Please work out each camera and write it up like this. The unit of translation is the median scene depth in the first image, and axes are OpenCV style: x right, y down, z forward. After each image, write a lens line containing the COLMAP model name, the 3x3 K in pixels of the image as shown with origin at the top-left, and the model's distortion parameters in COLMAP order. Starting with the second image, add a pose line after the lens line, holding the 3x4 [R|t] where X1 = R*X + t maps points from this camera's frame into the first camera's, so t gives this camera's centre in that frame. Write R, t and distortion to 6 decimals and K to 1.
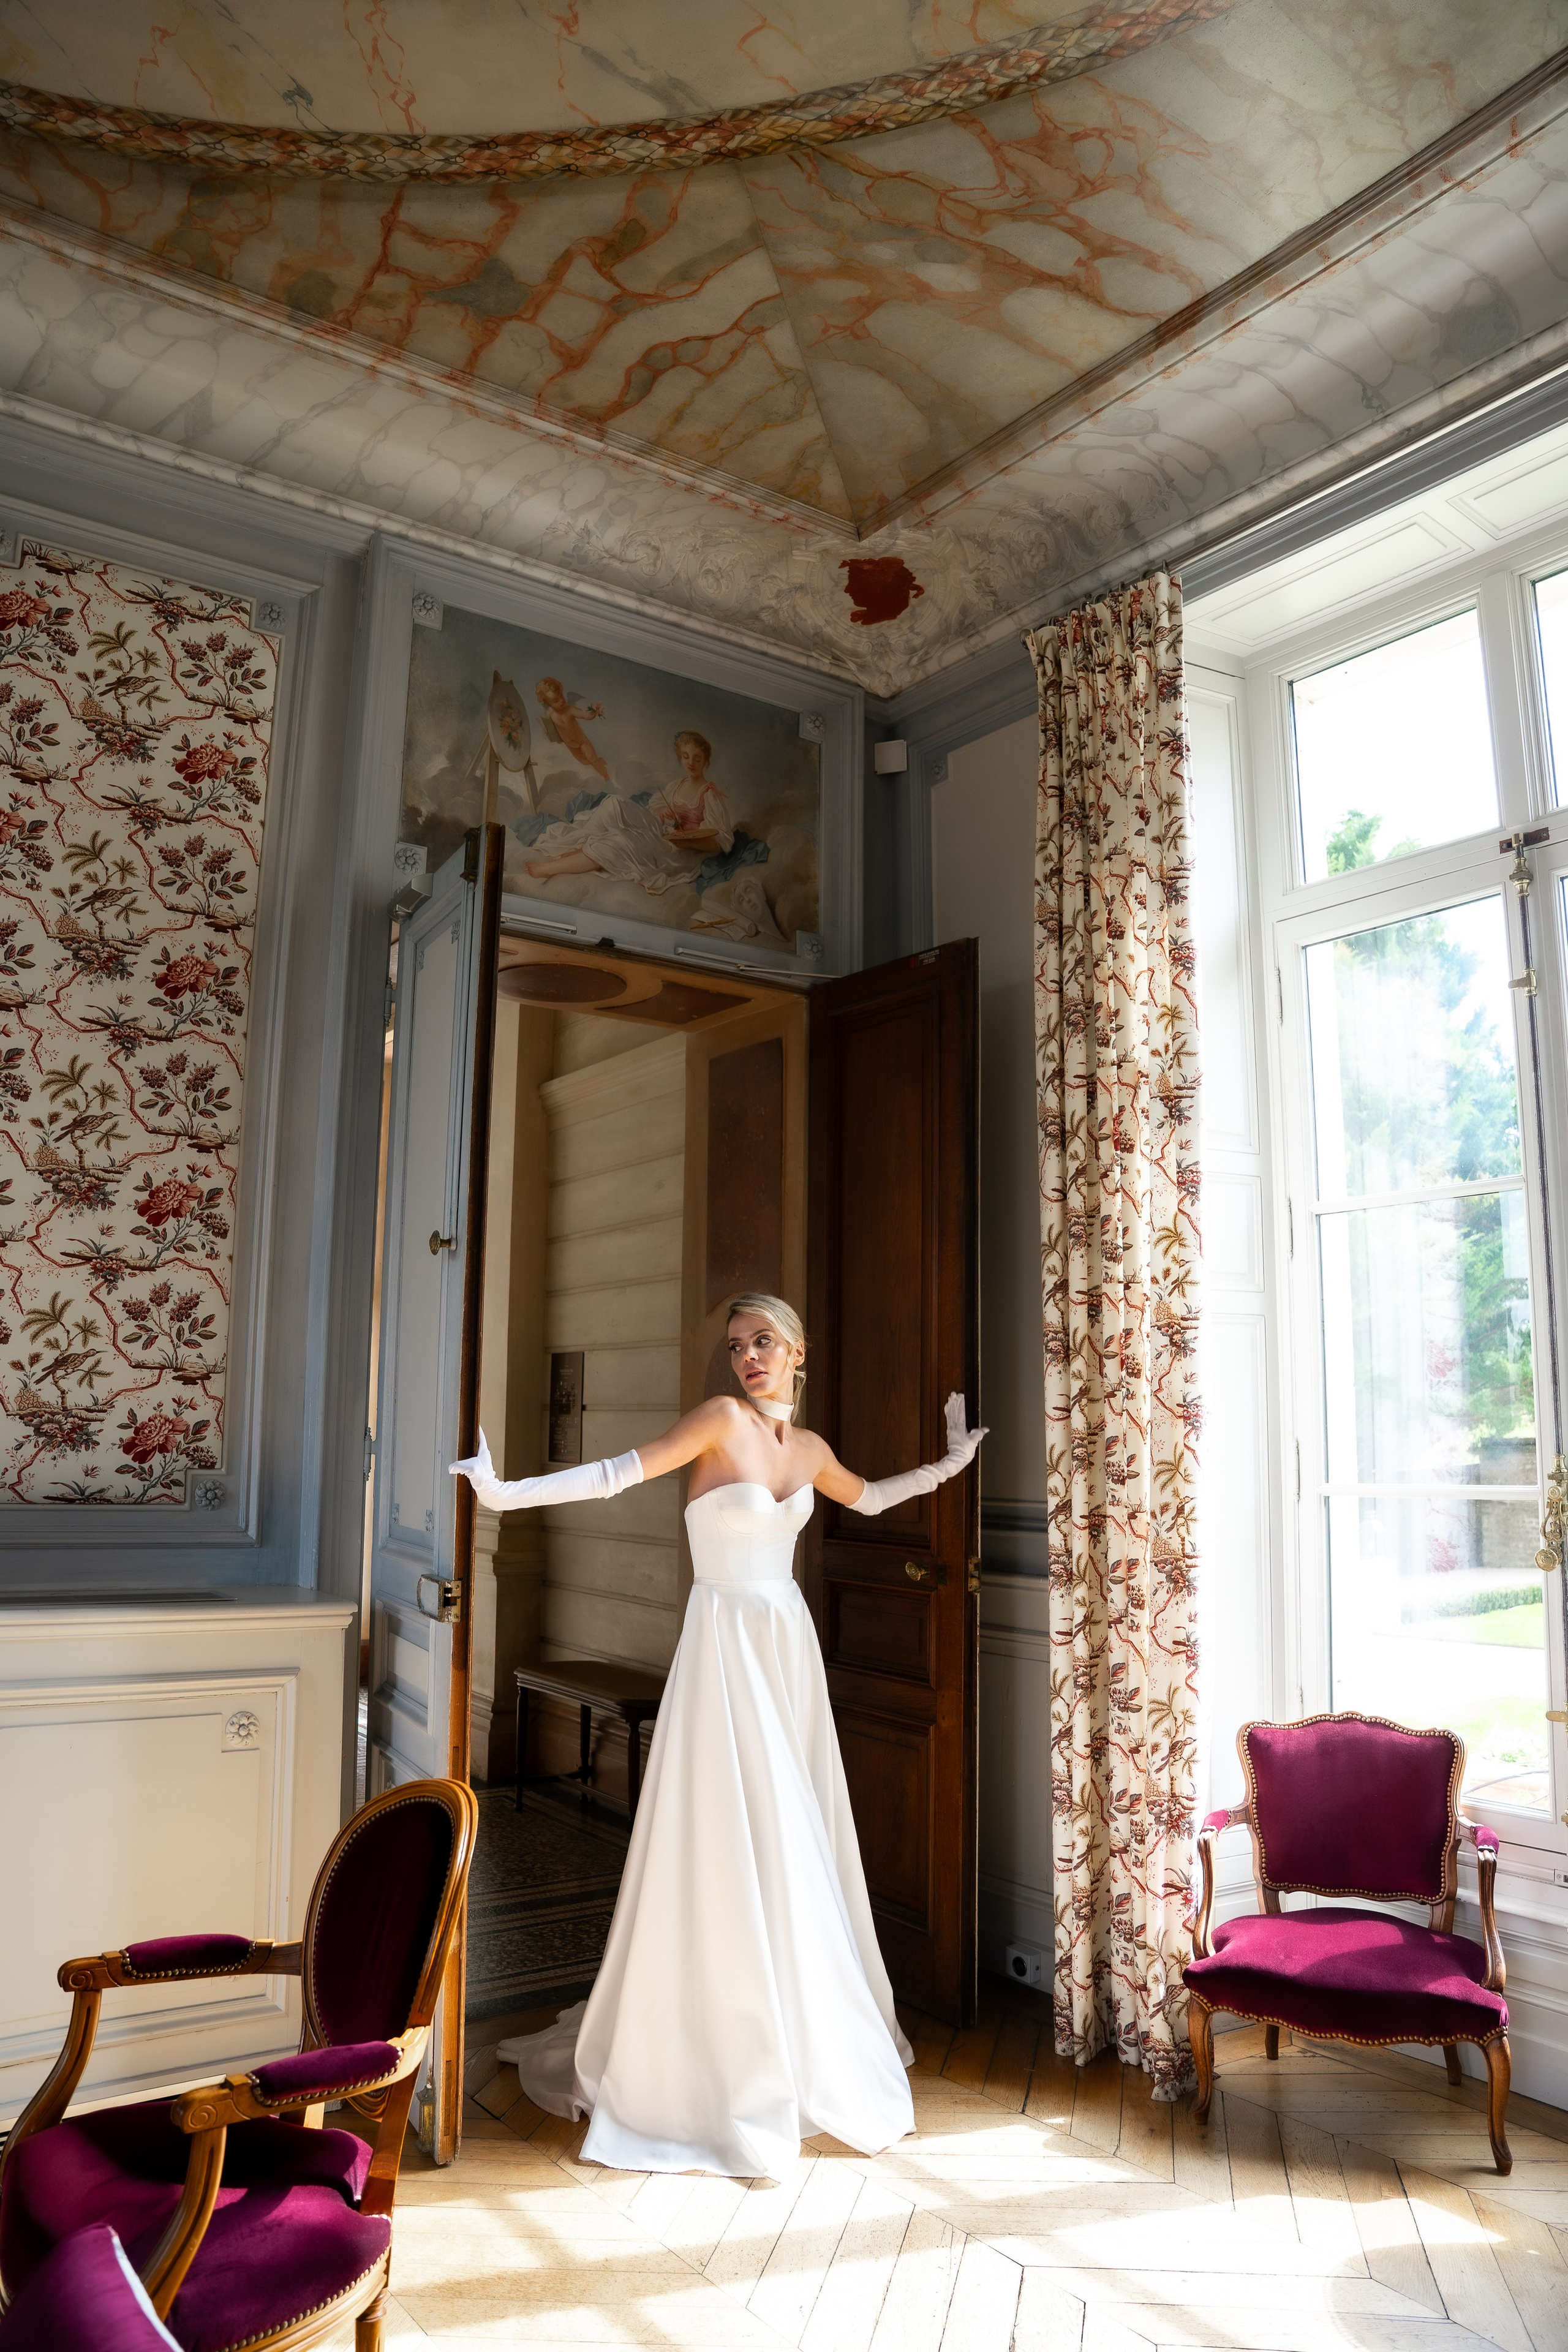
lens RADIAL K [[1607.1, 0, 785.1], [0, 1607.1, 1171.6], [0, 0, 1]] dist [-0.180404, 0.131180]
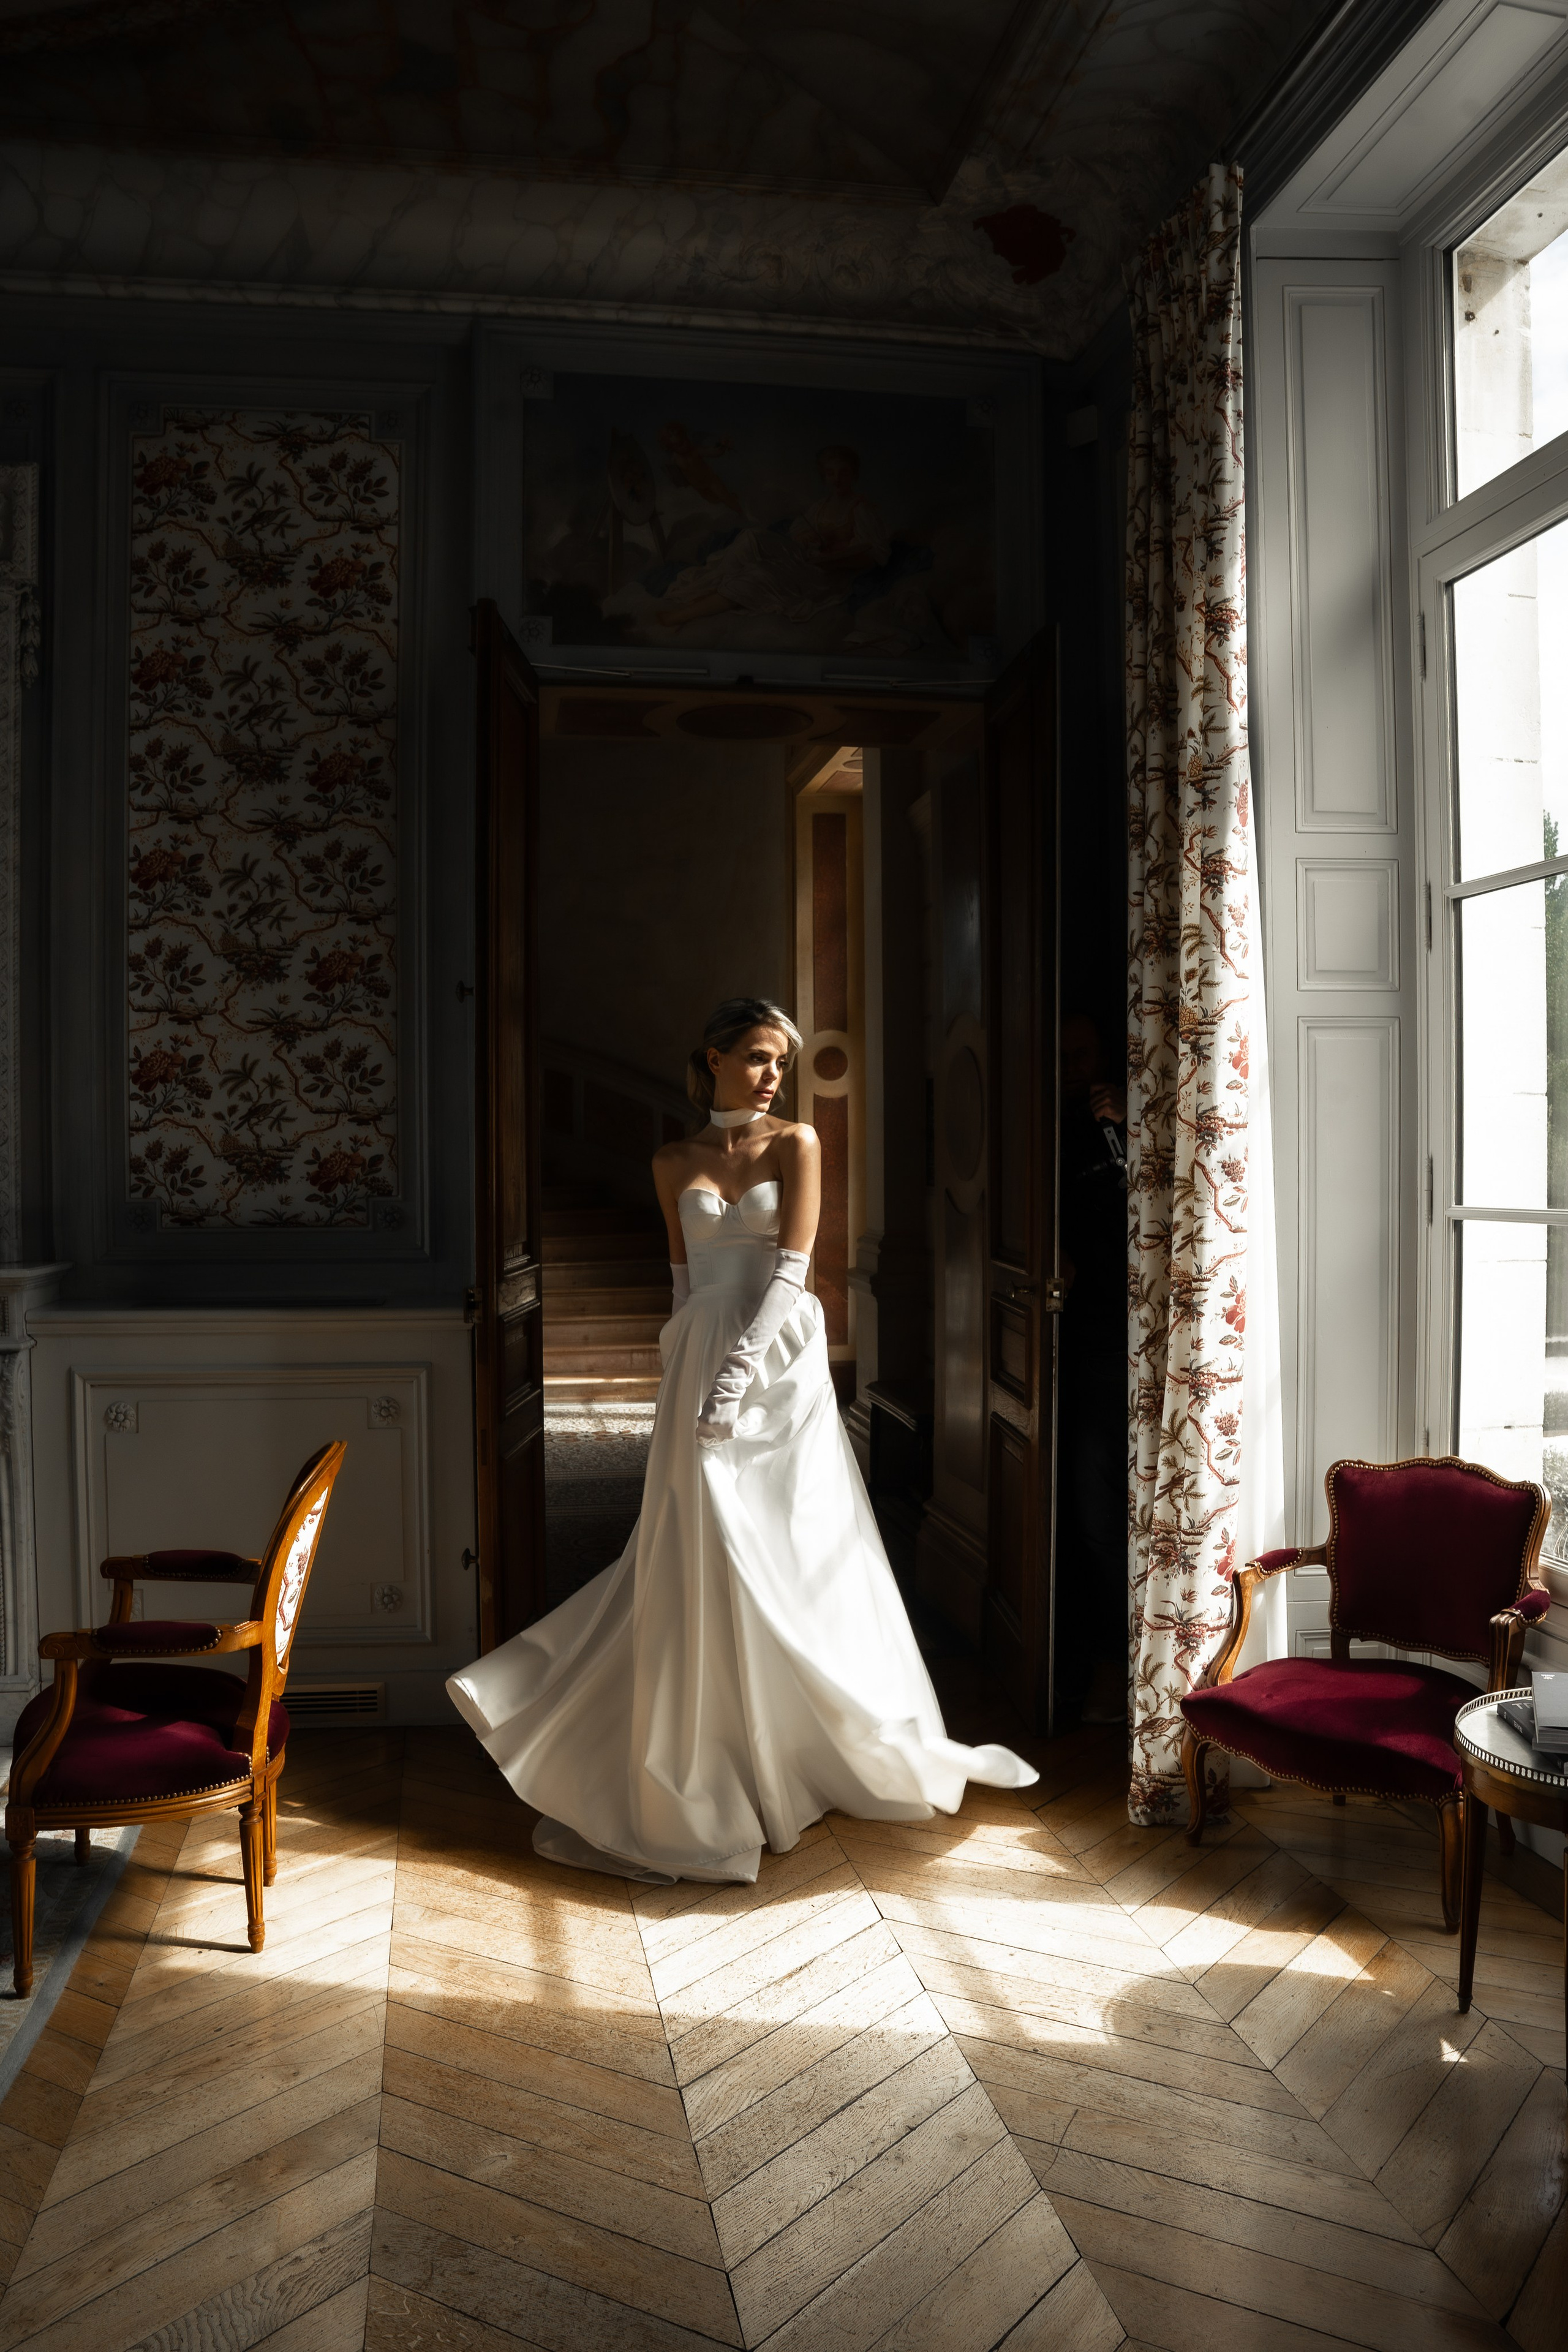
lens RADIAL K [[1683.9, 0, 783.7], [0, 1683.9, 1205.3], [0, 0, 1]] dist [-0.175926, 0.124442]
pose [[0.901110, -0.003200, -0.433578, 0.420900], [0.084774, 0.981974, 0.168940, 0.010430], [0.425221, -0.188990, 0.885138, 0.017208]]
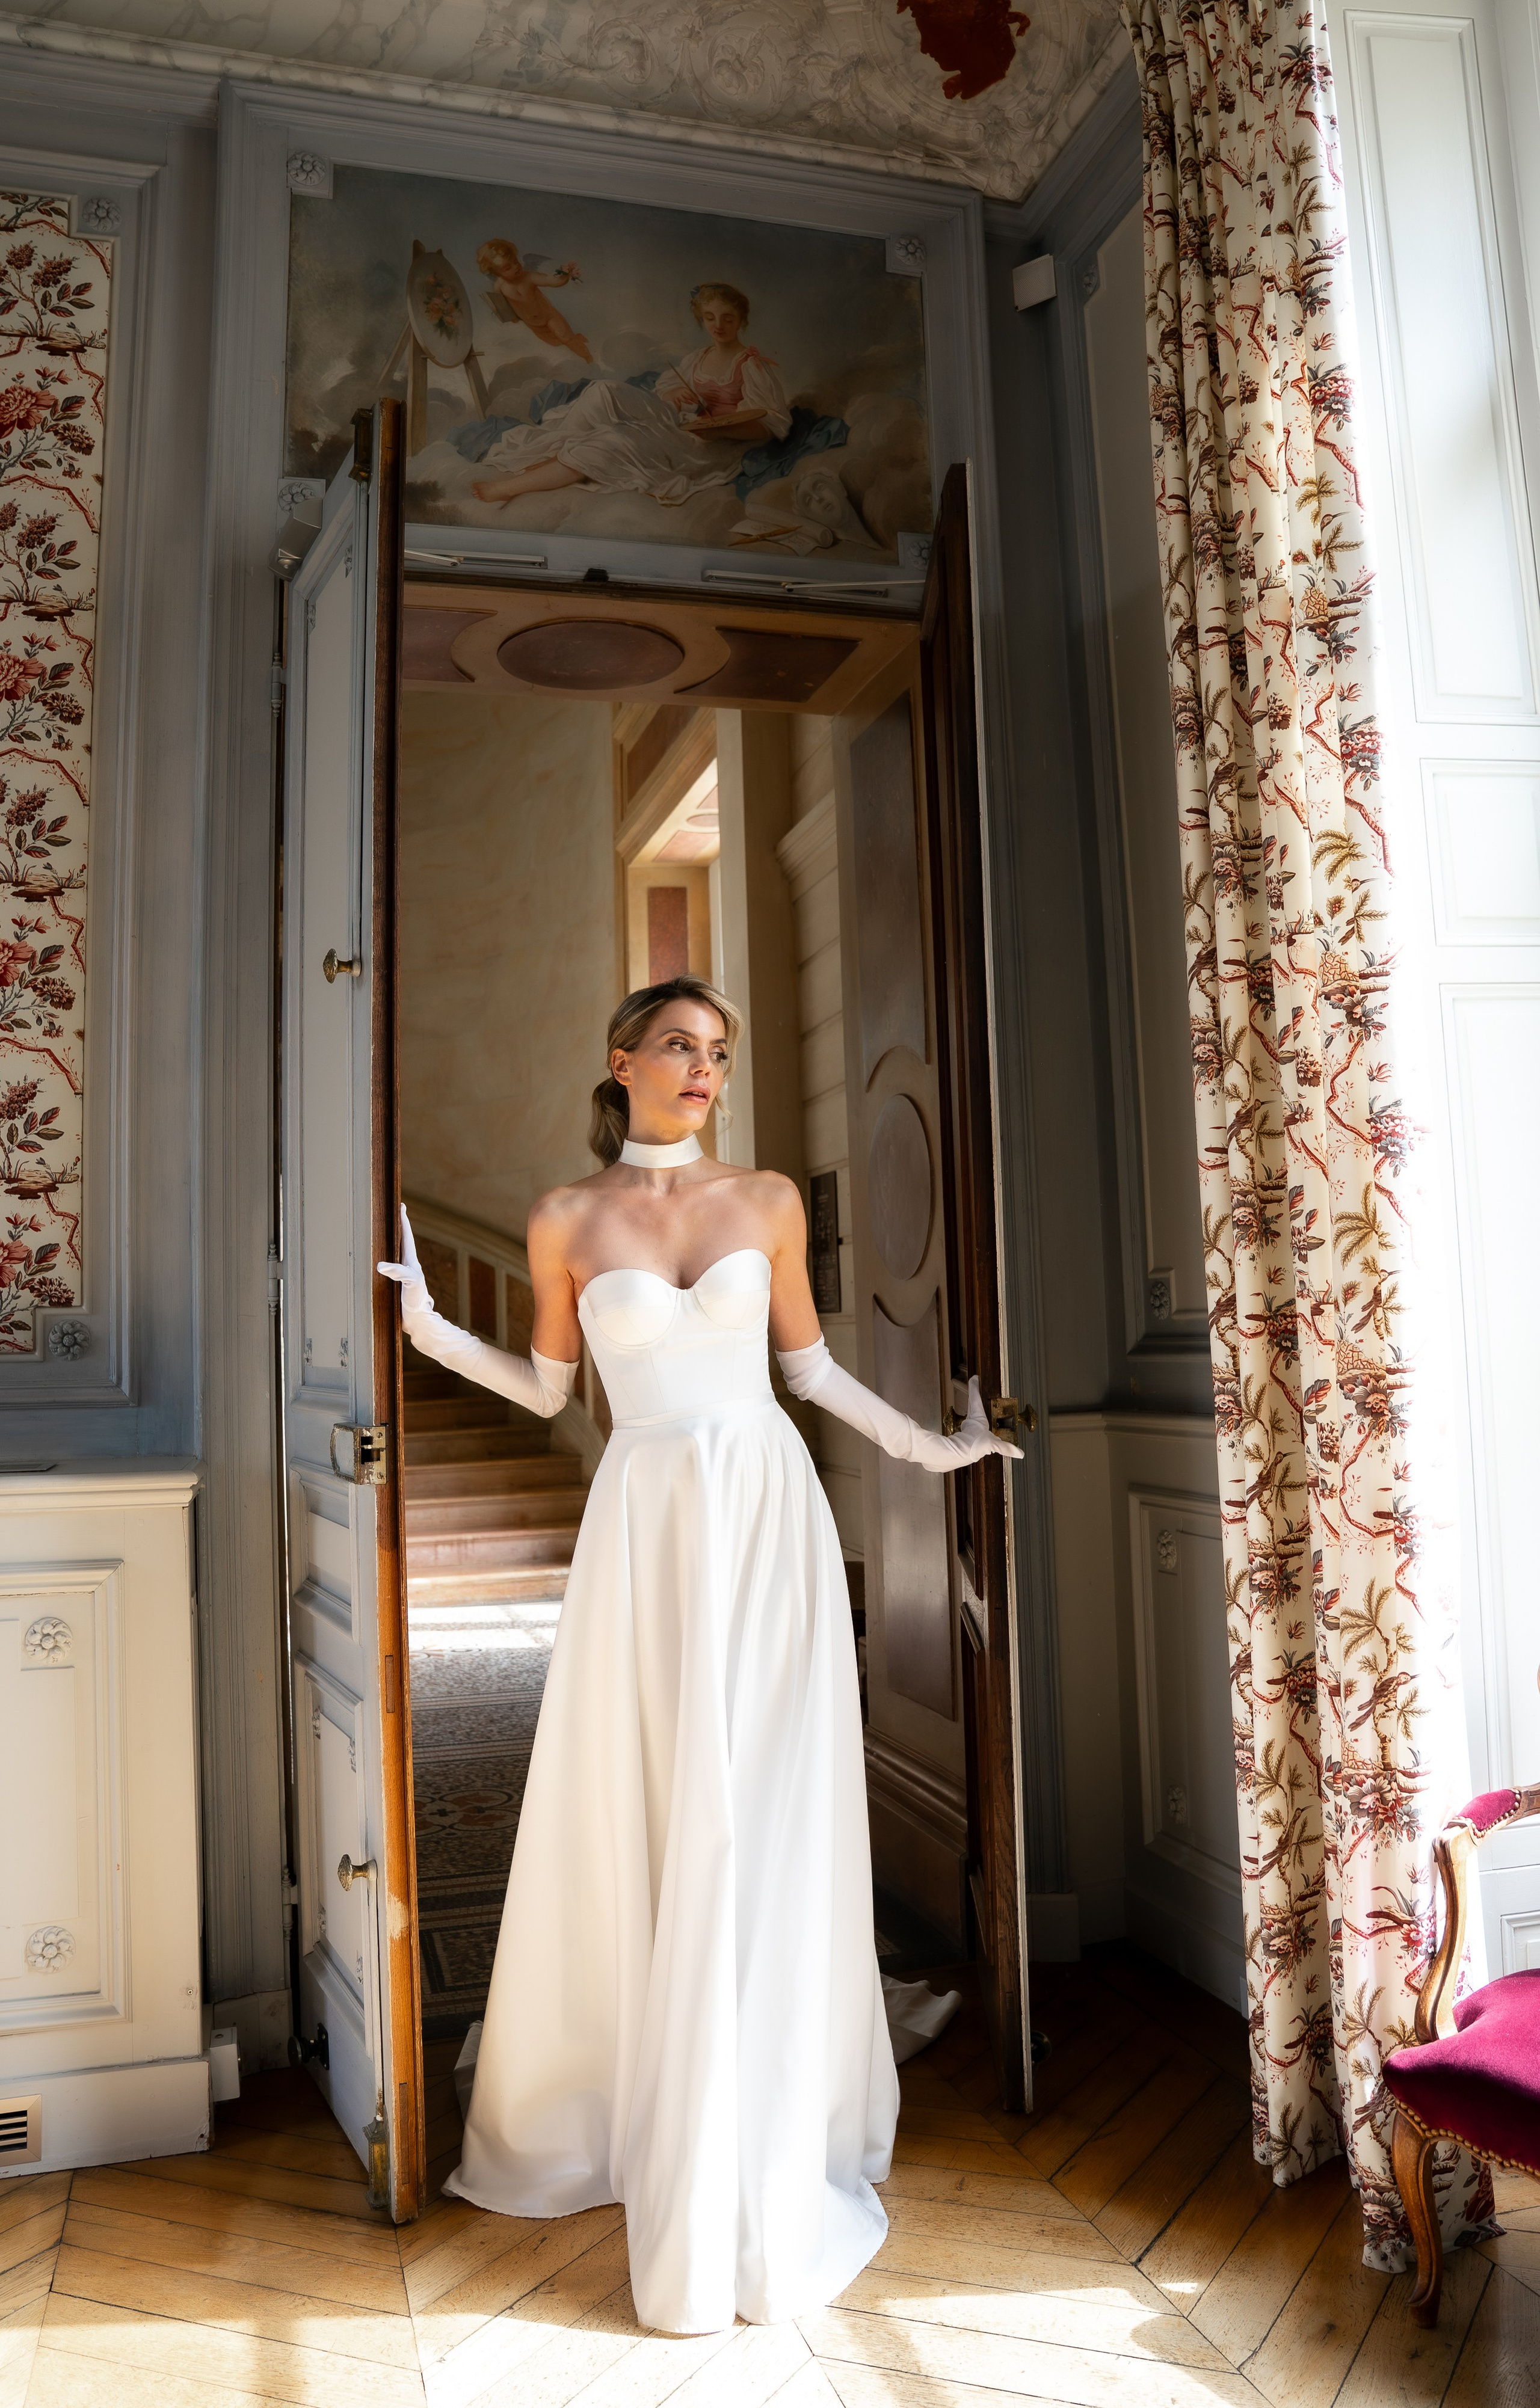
lens RADIAL K [[1779.6, 0, 834.3], [0, 1779.6, 1130.5], [0, 0, 1]] dist [-0.172868, 0.119841]
pose [[0.949960, -0.078045, -0.302464, 0.244826], [0.095031, 0.994595, 0.041831, 0.099216], [0.297565, -0.068482, 0.952242, 0.293209]]
